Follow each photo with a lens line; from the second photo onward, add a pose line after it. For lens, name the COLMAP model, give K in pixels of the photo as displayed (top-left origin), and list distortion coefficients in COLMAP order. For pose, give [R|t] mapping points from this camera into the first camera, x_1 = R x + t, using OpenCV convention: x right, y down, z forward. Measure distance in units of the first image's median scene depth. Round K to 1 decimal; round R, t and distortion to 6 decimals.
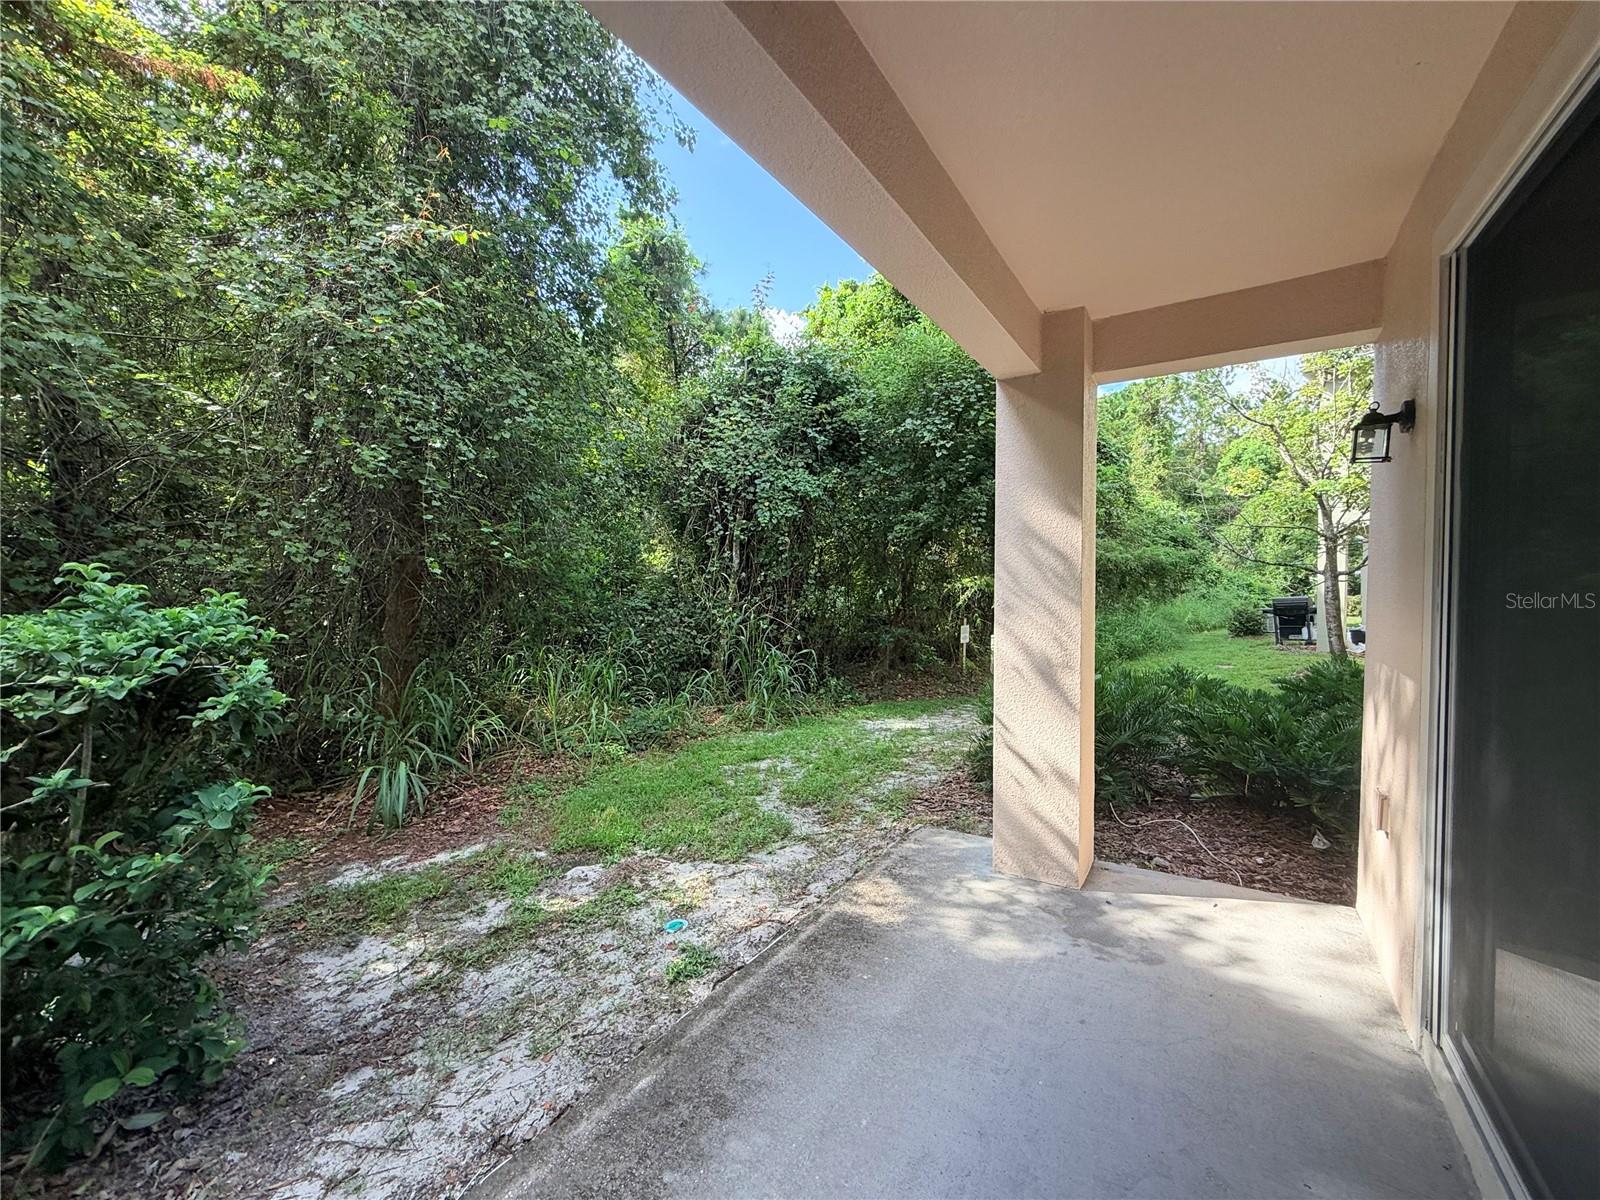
lens RADIAL K [[634.6, 0, 800.6], [0, 634.6, 597.7], [0, 0, 1]] dist [-0.002108, 0.000927]
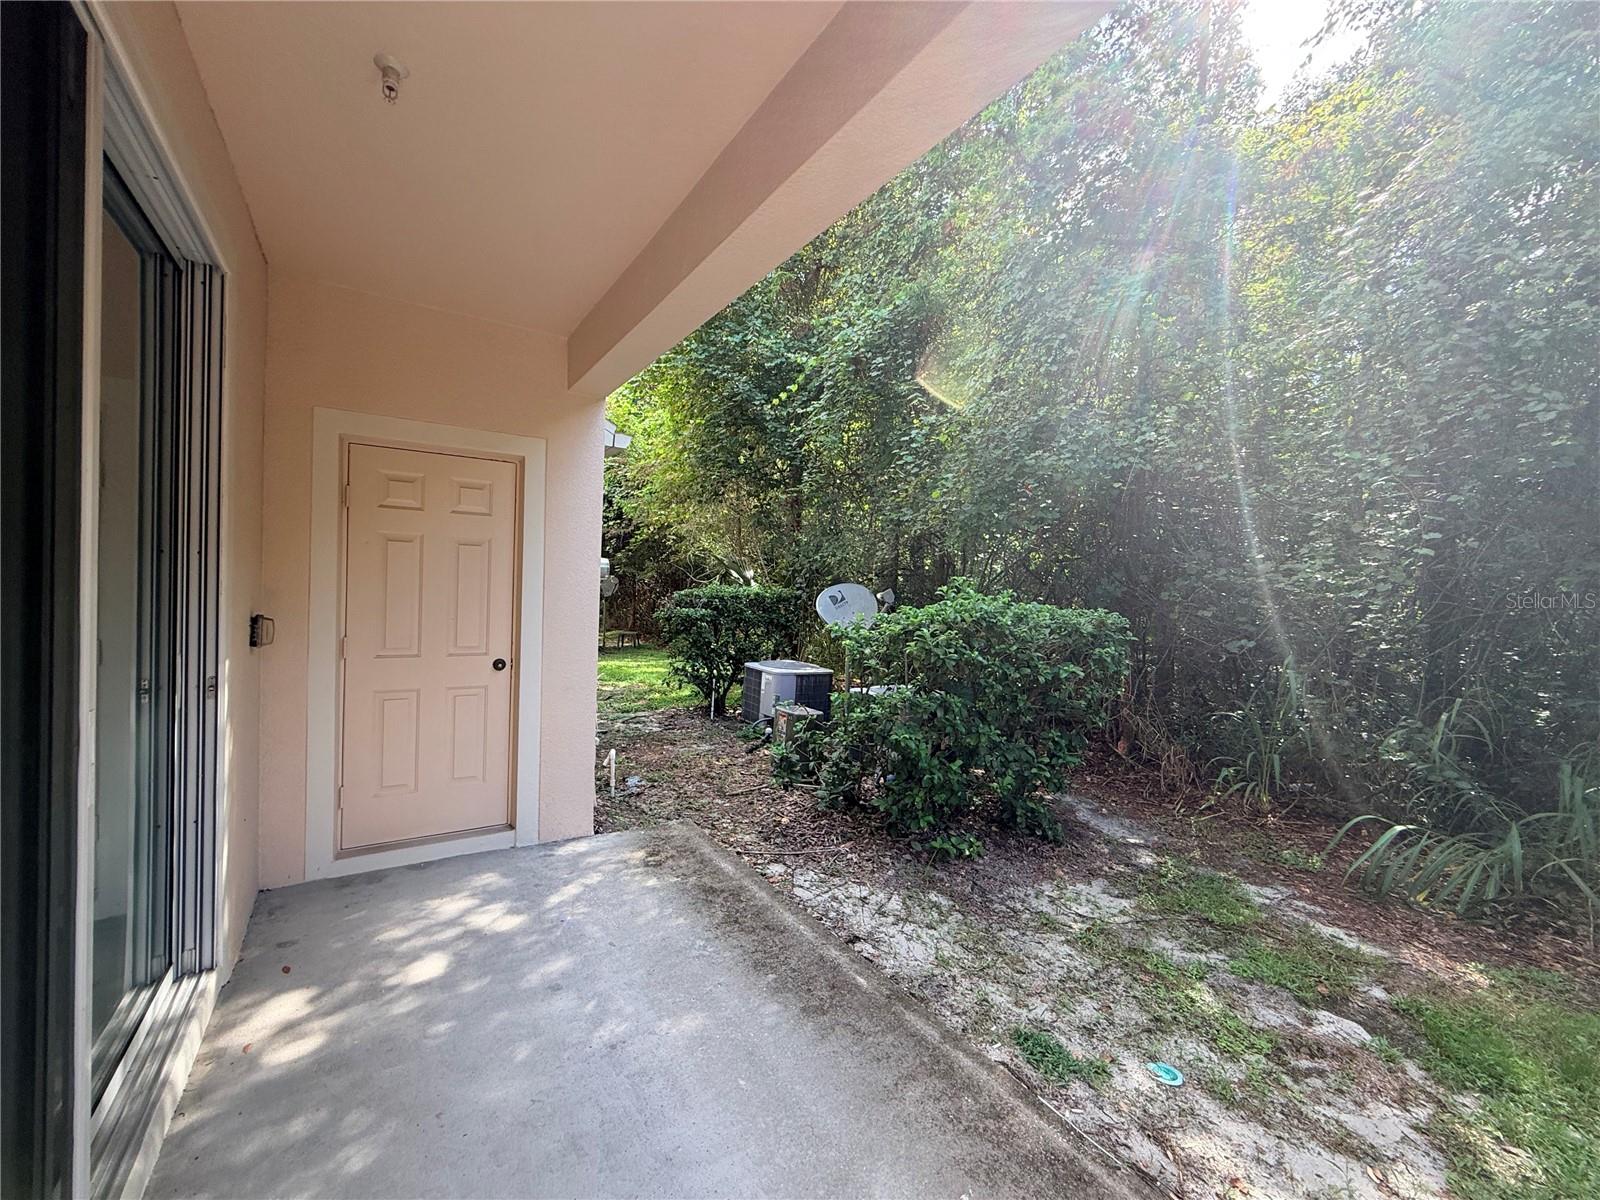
lens RADIAL K [[634.6, 0, 800.6], [0, 634.6, 598.4], [0, 0, 1]] dist [-0.002108, 0.000927]
pose [[-0.397877, 0.006943, -0.917412, 0.675447], [-0.055931, 0.997928, 0.031809, -0.019130], [0.915732, 0.063968, -0.396664, 0.951091]]
